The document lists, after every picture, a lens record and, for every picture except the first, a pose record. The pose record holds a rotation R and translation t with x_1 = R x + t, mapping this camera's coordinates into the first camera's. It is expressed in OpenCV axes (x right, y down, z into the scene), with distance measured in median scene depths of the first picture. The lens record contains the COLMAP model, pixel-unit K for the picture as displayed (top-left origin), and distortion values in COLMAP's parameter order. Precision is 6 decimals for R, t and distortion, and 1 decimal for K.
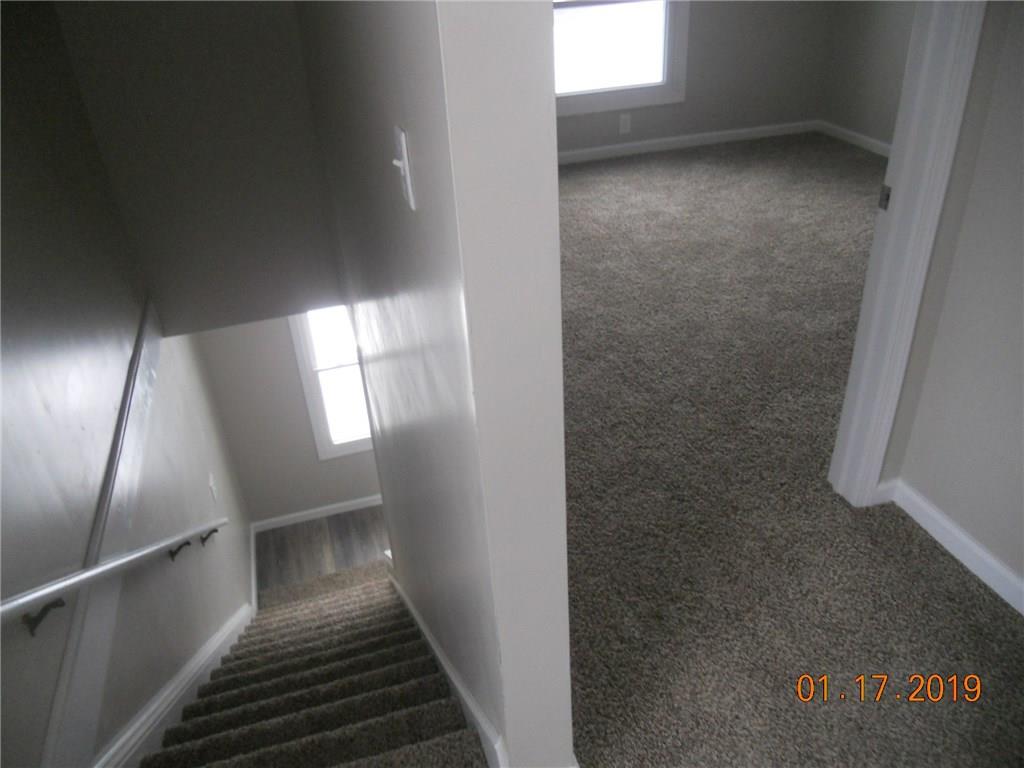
lens RADIAL K [[791.6, 0, 512.0], [0, 791.6, 384.0], [0, 0, 1]] dist [-0.034818, 0.006039]
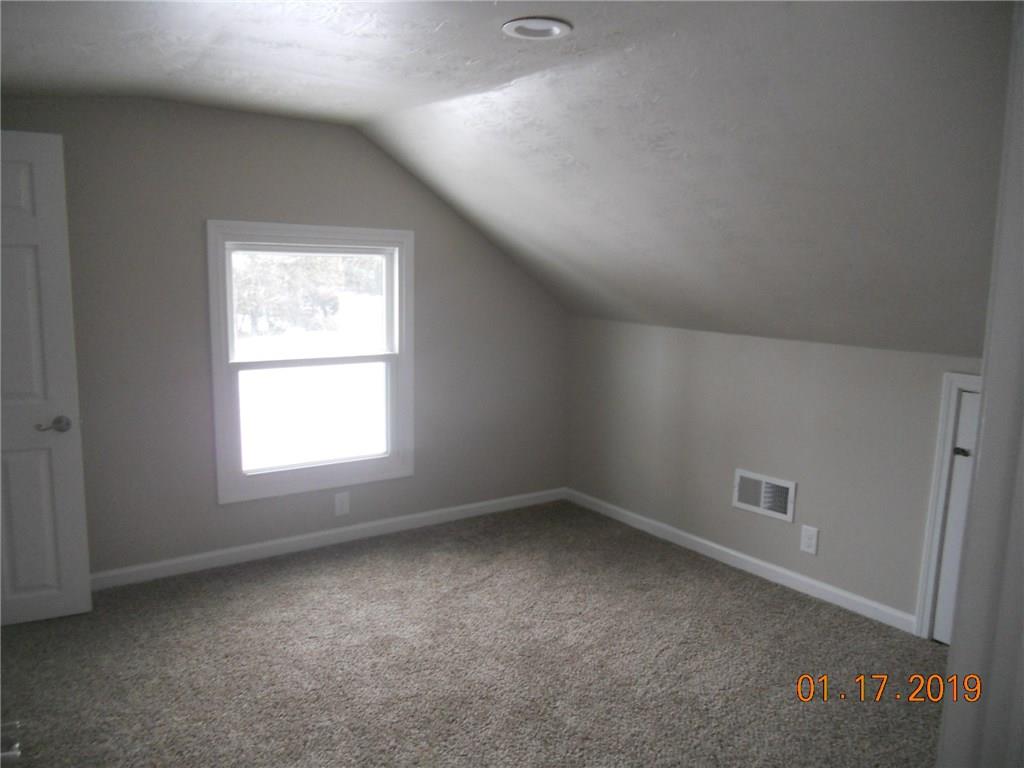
lens RADIAL K [[791.6, 0, 512.0], [0, 791.6, 384.0], [0, 0, 1]] dist [-0.034818, 0.006039]
pose [[0.945894, 0.019255, 0.323904, 0.054867], [0.109043, 0.921318, -0.373206, -0.150783], [-0.305604, 0.388333, 0.869370, 0.254552]]
